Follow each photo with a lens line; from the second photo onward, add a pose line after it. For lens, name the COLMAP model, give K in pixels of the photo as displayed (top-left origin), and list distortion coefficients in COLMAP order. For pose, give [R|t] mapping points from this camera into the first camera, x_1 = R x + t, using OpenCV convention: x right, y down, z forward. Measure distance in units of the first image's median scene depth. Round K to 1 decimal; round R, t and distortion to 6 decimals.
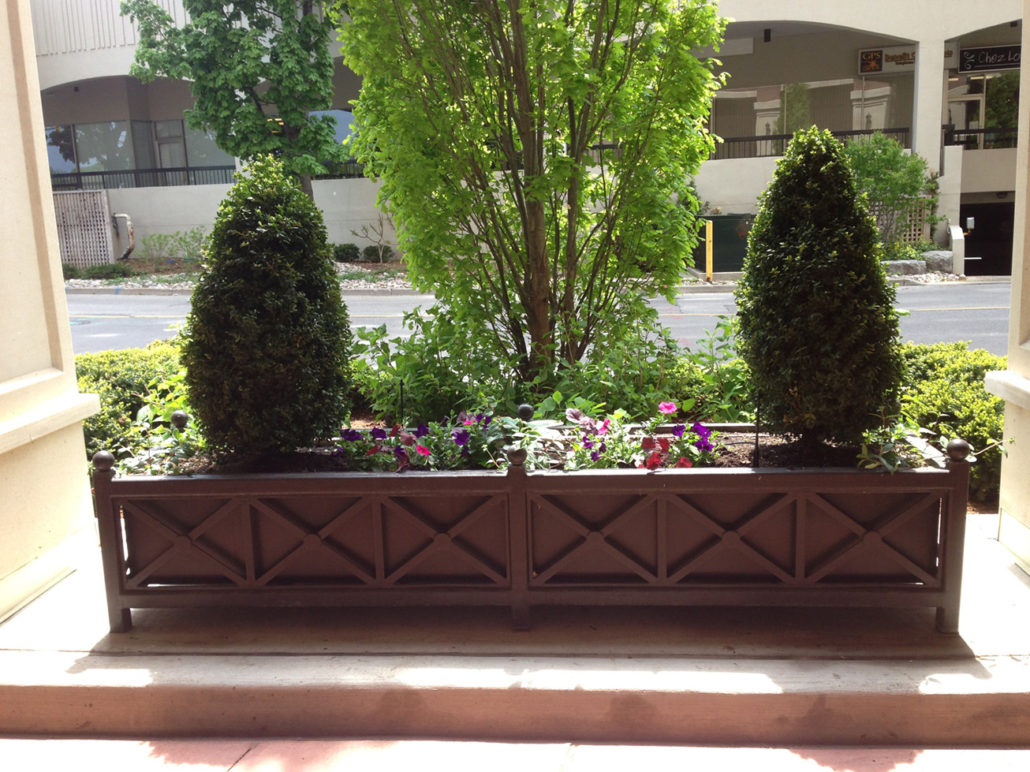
lens RADIAL K [[938.5, 0, 523.4], [0, 938.5, 381.8], [0, 0, 1]] dist [0.025749, 0.000000]
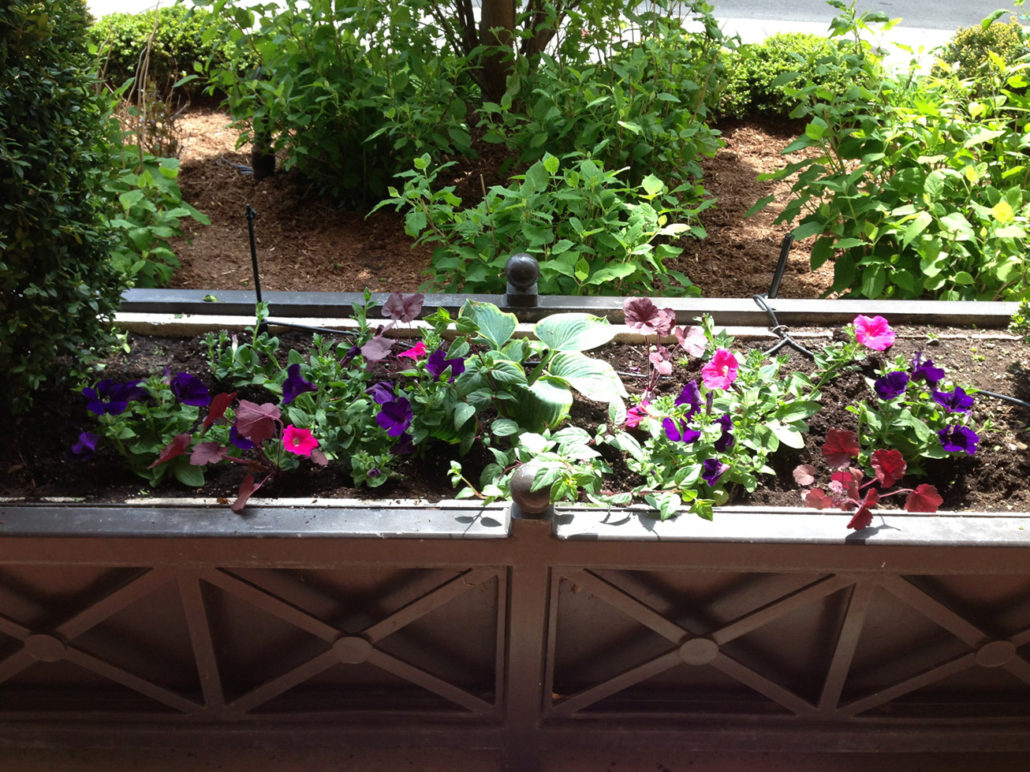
lens RADIAL K [[938.5, 0, 513.1], [0, 938.5, 384.1], [0, 0, 1]] dist [0.025749, 0.000000]
pose [[0.996154, 0.006734, 0.087363, -0.050579], [-0.040518, 0.919444, 0.391128, -0.117609], [-0.077691, -0.393164, 0.916180, 0.636606]]
